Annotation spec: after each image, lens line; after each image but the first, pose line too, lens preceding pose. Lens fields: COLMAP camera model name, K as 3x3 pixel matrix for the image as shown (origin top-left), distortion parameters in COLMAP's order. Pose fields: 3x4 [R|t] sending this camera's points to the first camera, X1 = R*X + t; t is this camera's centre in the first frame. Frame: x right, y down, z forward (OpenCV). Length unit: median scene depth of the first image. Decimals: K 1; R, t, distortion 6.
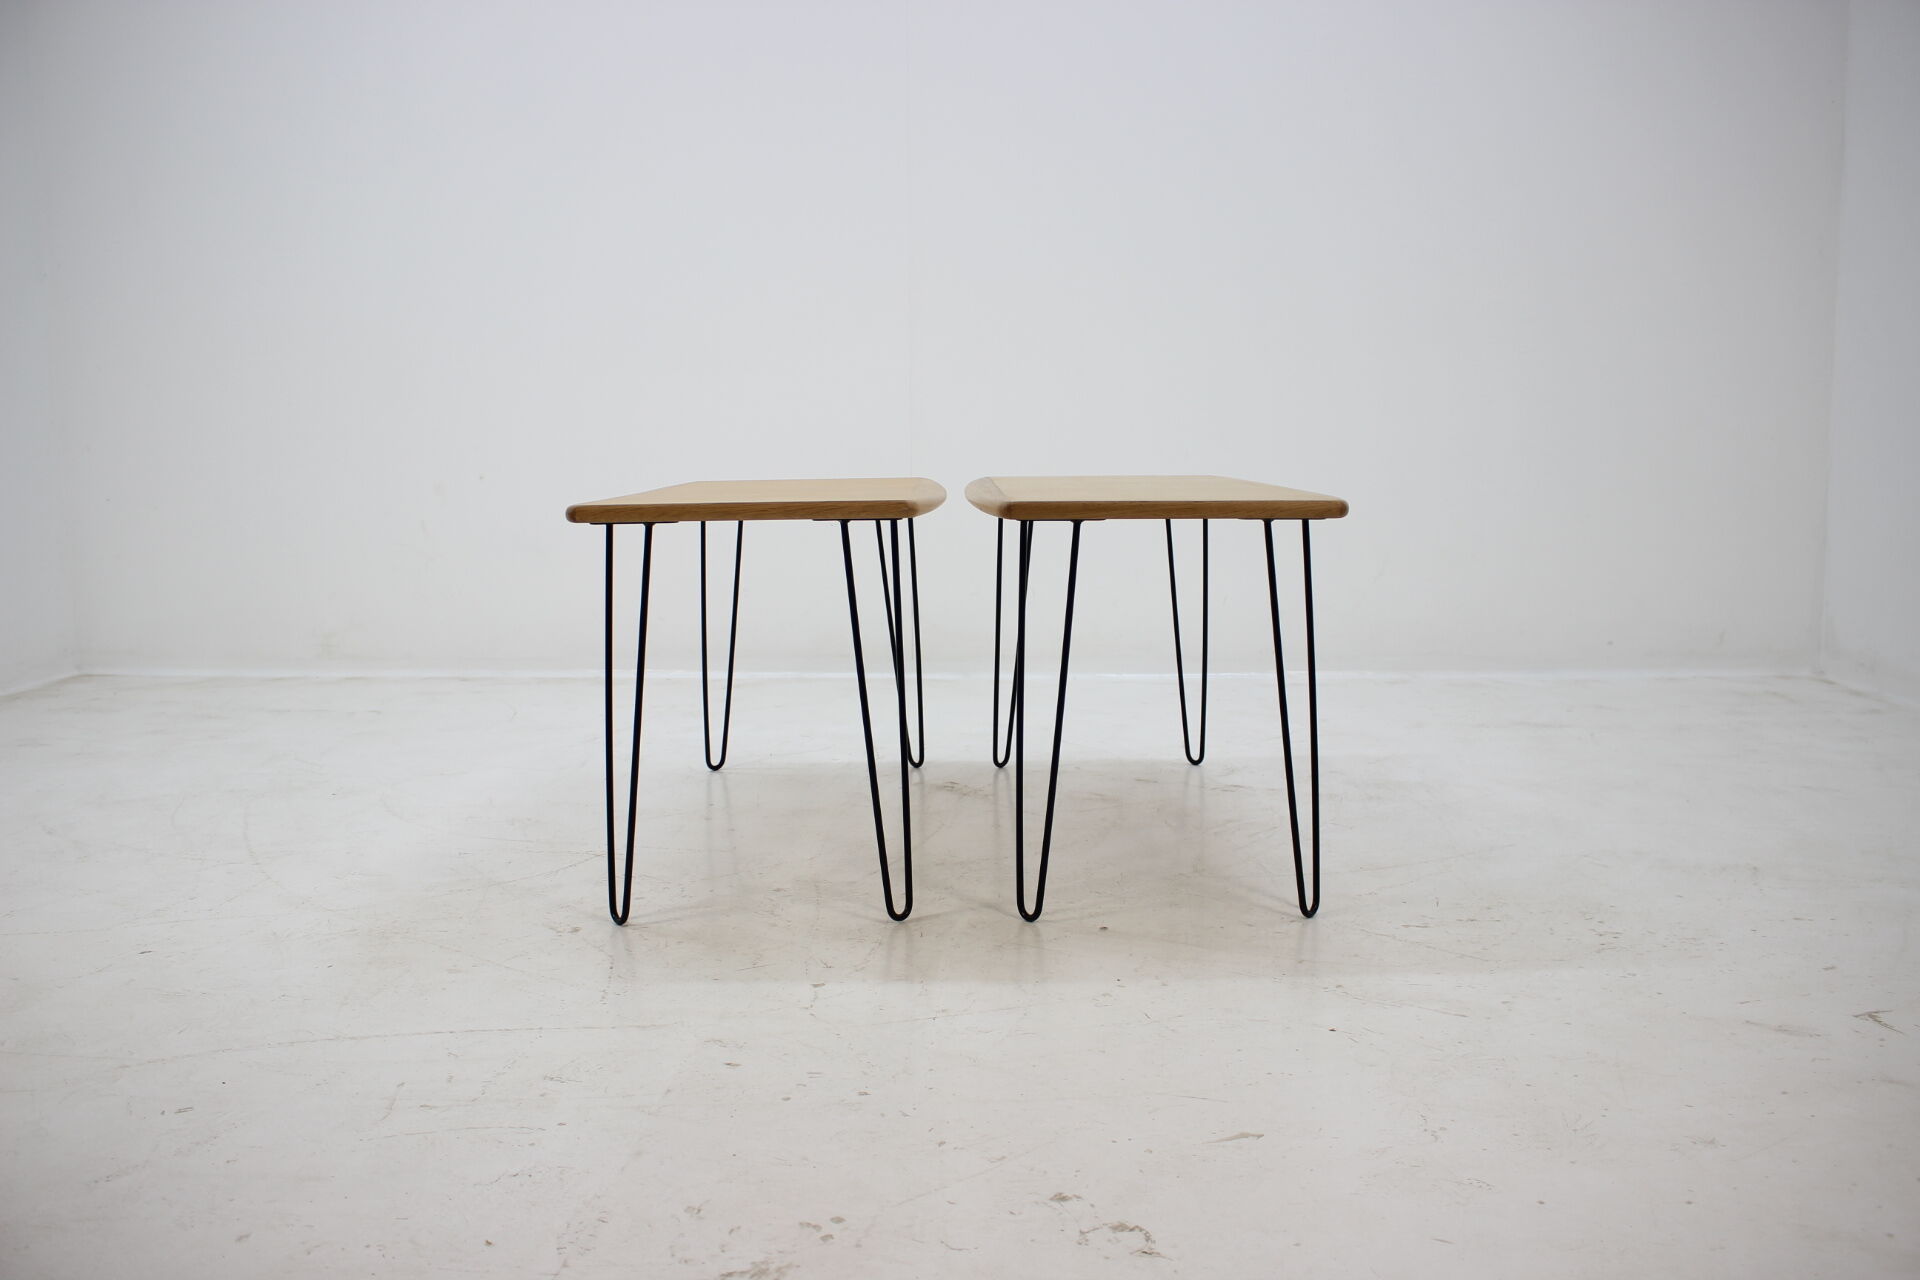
lens RADIAL K [[1614.8, 0, 958.2], [0, 1614.8, 649.9], [0, 0, 1]] dist [-0.154908, 0.121951]
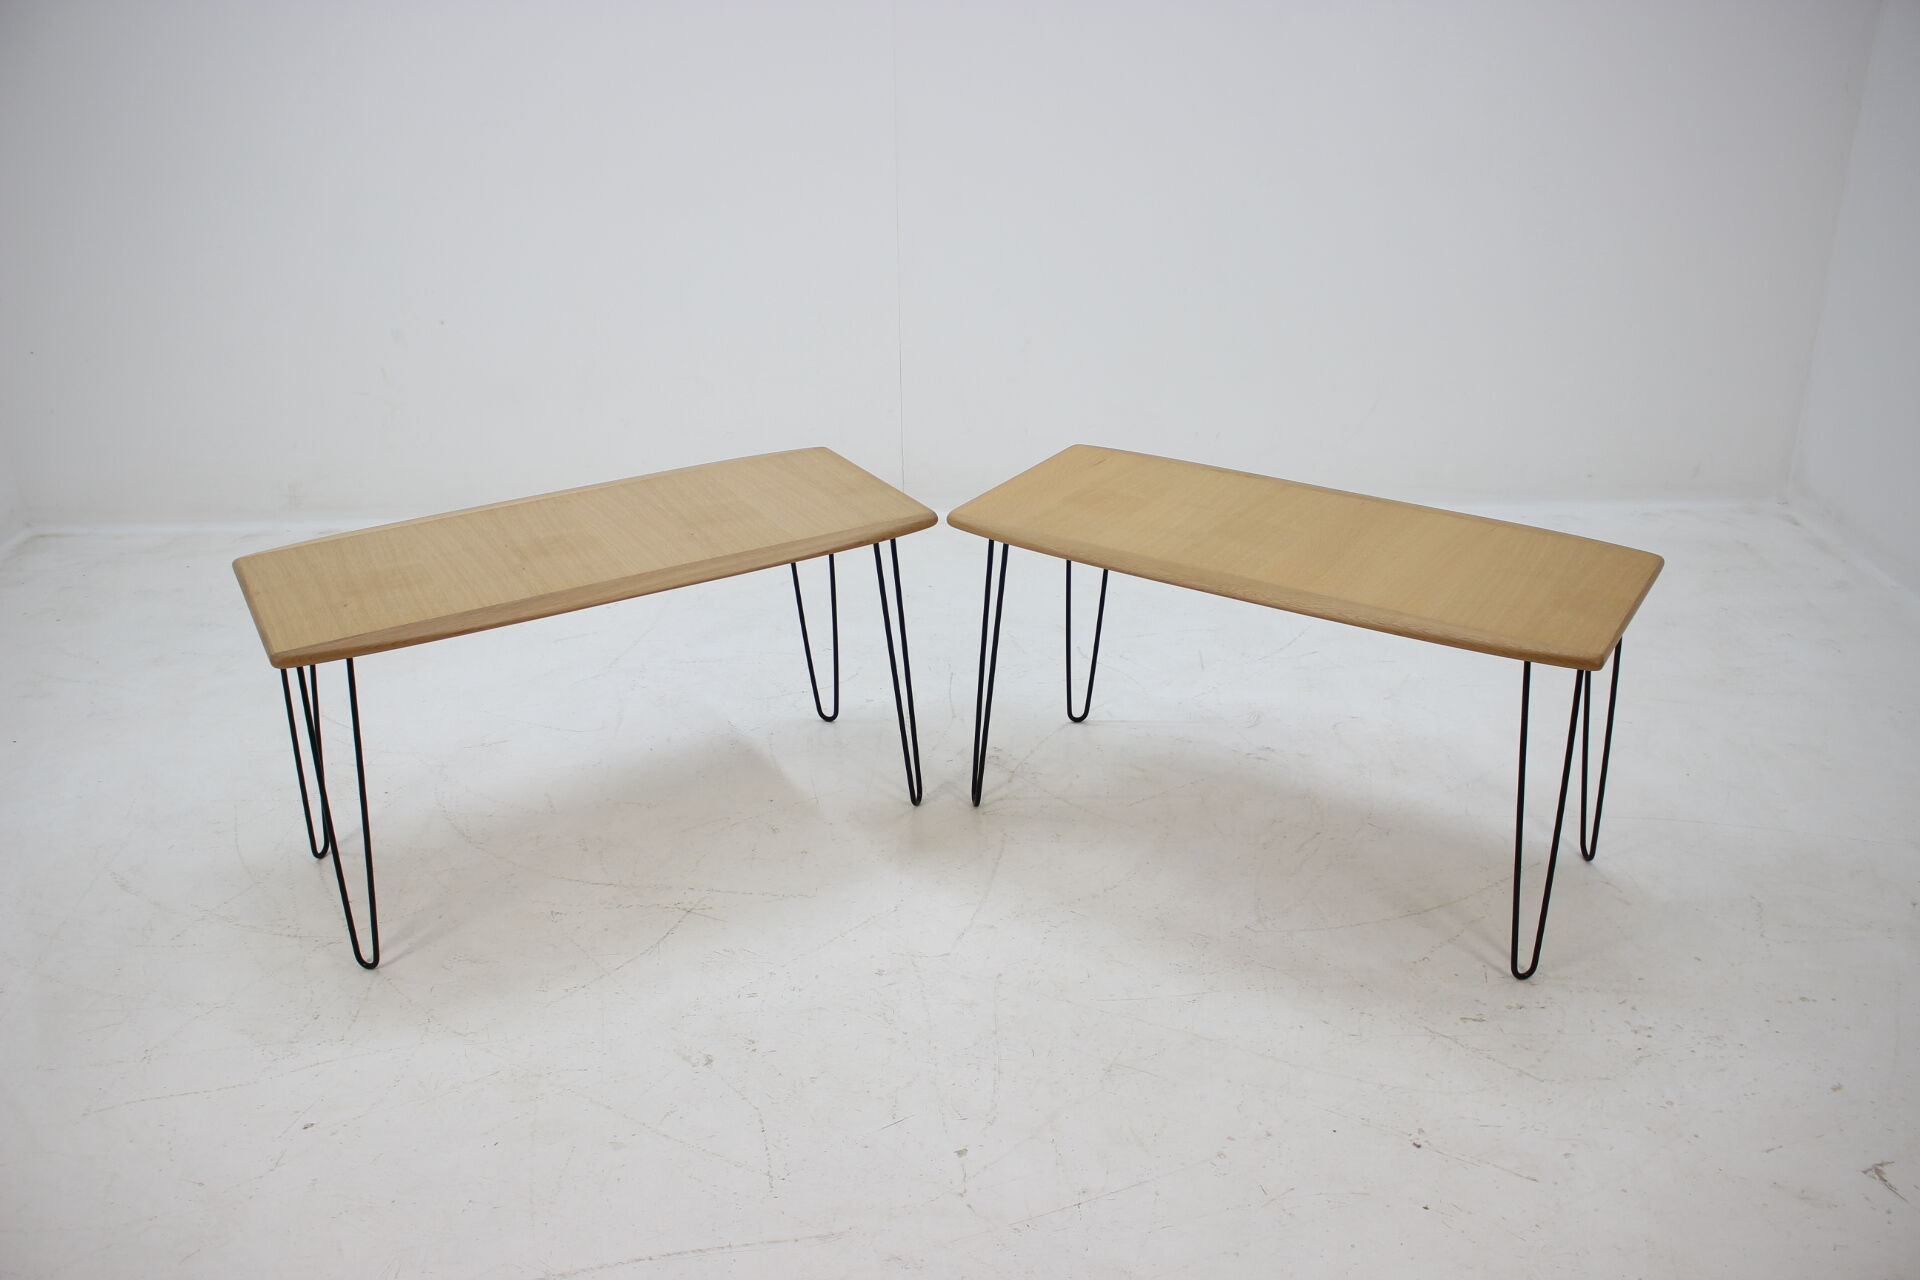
lens RADIAL K [[1619.6, 0, 960.0], [0, 1619.6, 640.0], [0, 0, 1]] dist [-0.157347, 0.125098]
pose [[0.996768, -0.035886, 0.071875, -0.137595], [0.013568, 0.957033, 0.289662, -0.398580], [-0.079181, -0.287750, 0.954427, 0.043980]]
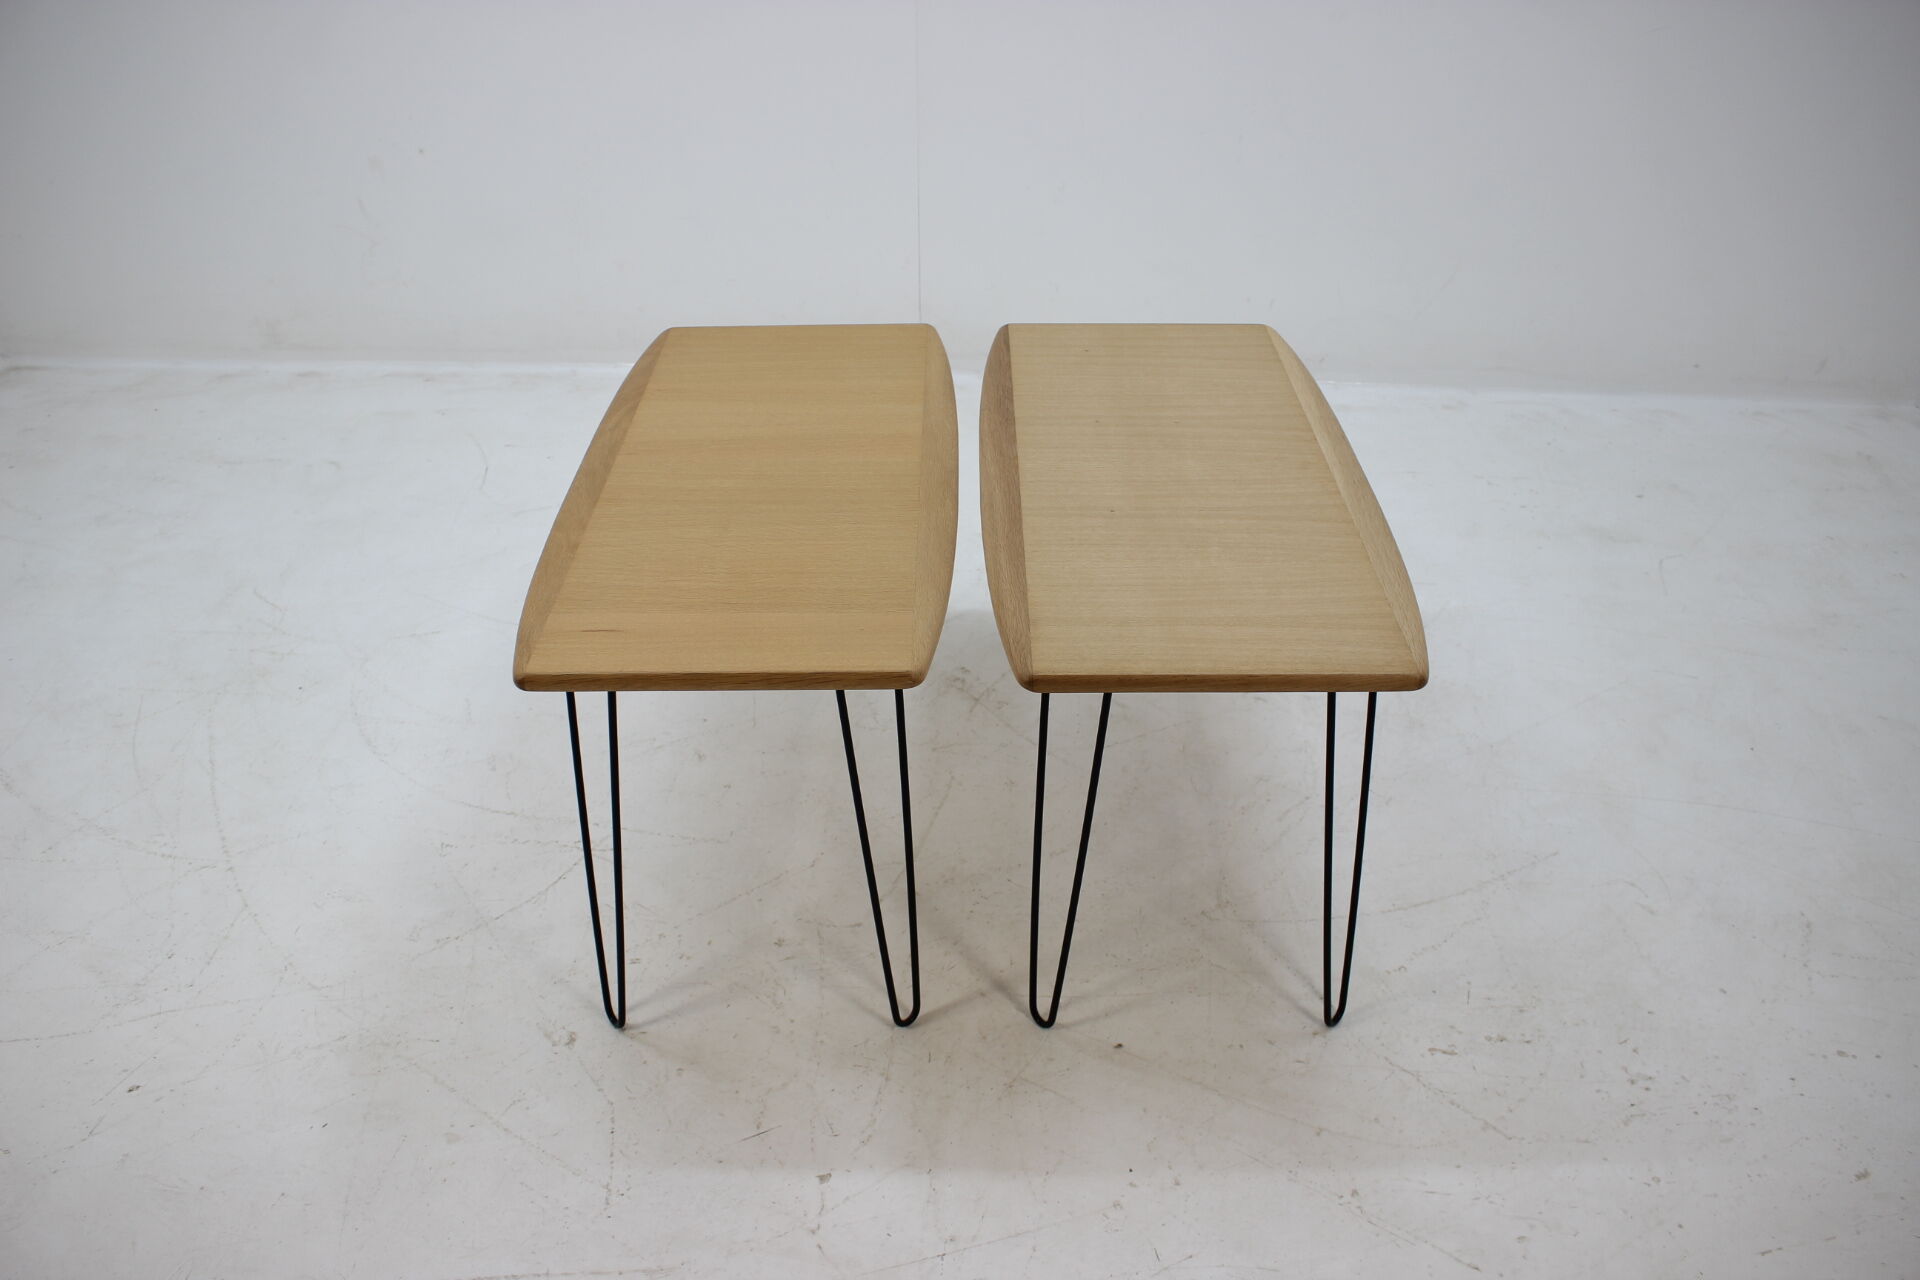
lens RADIAL K [[1646.6, 0, 956.7], [0, 1646.6, 627.5], [0, 0, 1]] dist [-0.160455, 0.128325]
pose [[0.999956, 0.006465, -0.006814, -0.001582], [-0.003251, 0.918824, 0.394654, -0.436850], [0.008813, -0.394614, 0.918805, 0.197561]]
